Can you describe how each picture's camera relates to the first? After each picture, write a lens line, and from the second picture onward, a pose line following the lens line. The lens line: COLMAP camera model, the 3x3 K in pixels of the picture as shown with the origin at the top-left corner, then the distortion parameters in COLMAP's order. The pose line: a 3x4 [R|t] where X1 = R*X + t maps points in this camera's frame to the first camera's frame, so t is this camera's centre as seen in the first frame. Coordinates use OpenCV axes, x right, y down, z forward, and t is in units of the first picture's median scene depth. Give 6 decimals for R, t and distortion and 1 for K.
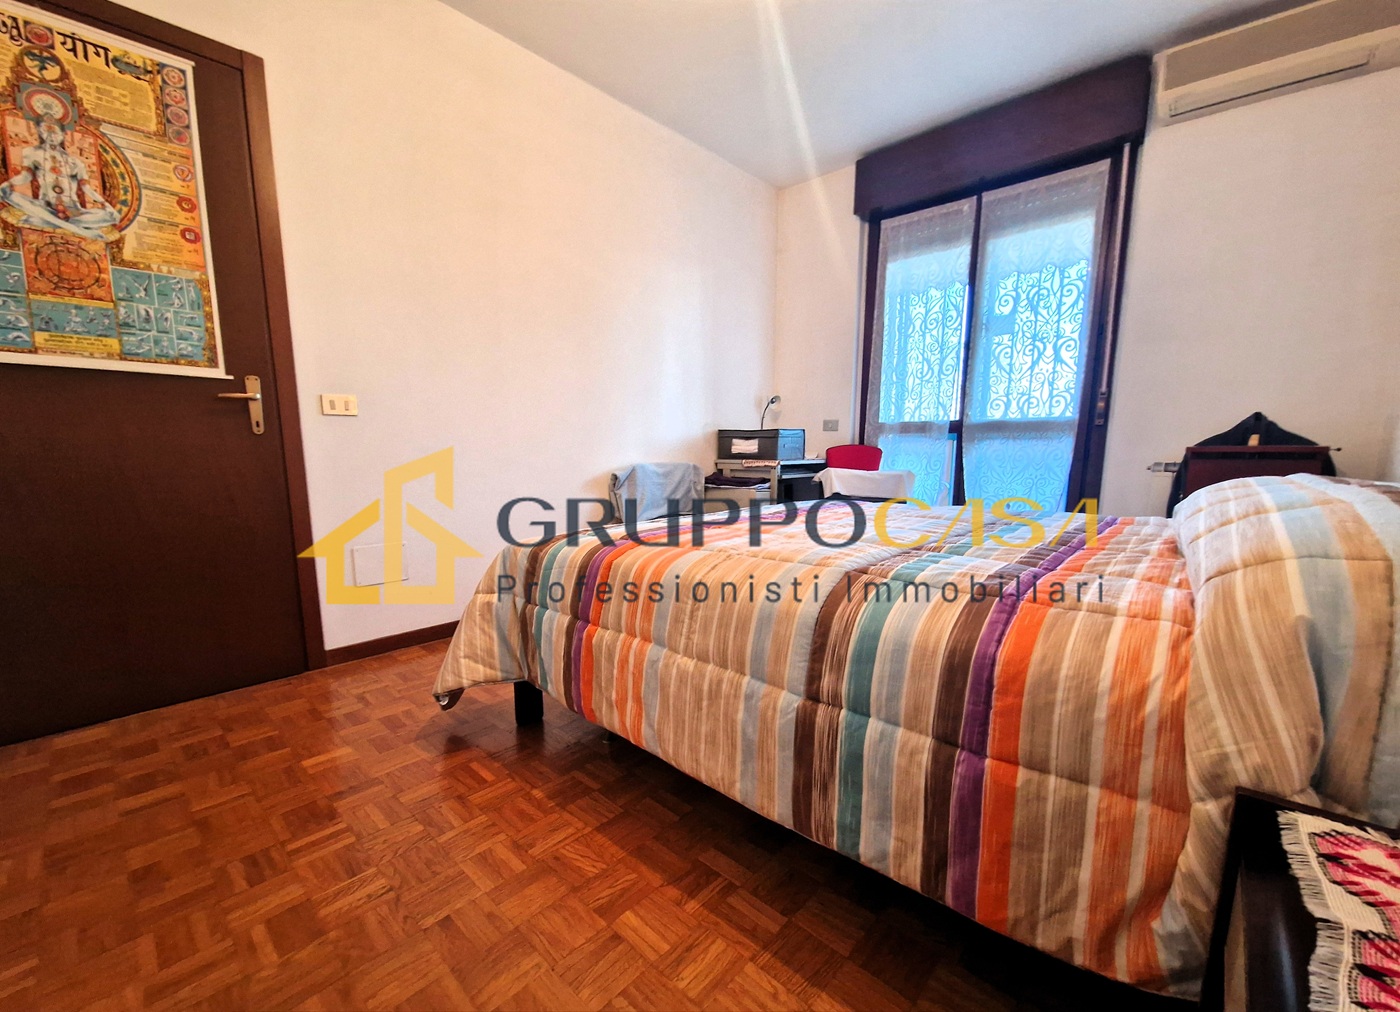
lens RADIAL K [[568.2, 0, 702.5], [0, 568.2, 536.0], [0, 0, 1]] dist [0.014479, -0.009659]
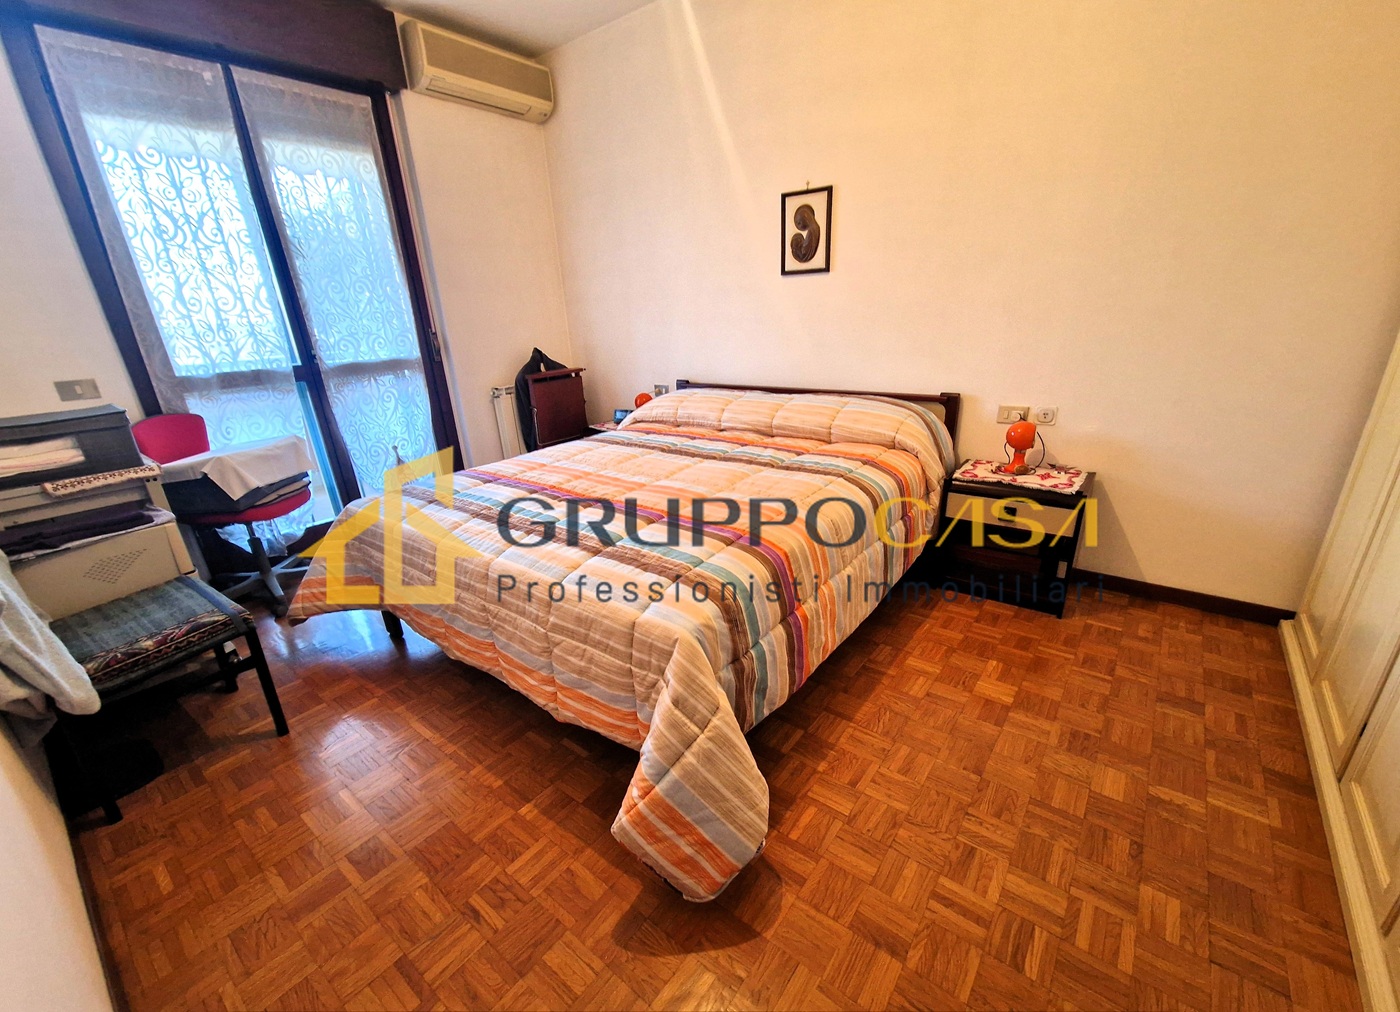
lens RADIAL K [[568.2, 0, 702.5], [0, 568.2, 536.0], [0, 0, 1]] dist [0.014479, -0.009659]
pose [[-0.058492, -0.357877, 0.931935, -0.524568], [0.194575, 0.911542, 0.362258, -0.180367], [-0.979142, 0.202520, 0.016316, 0.511720]]
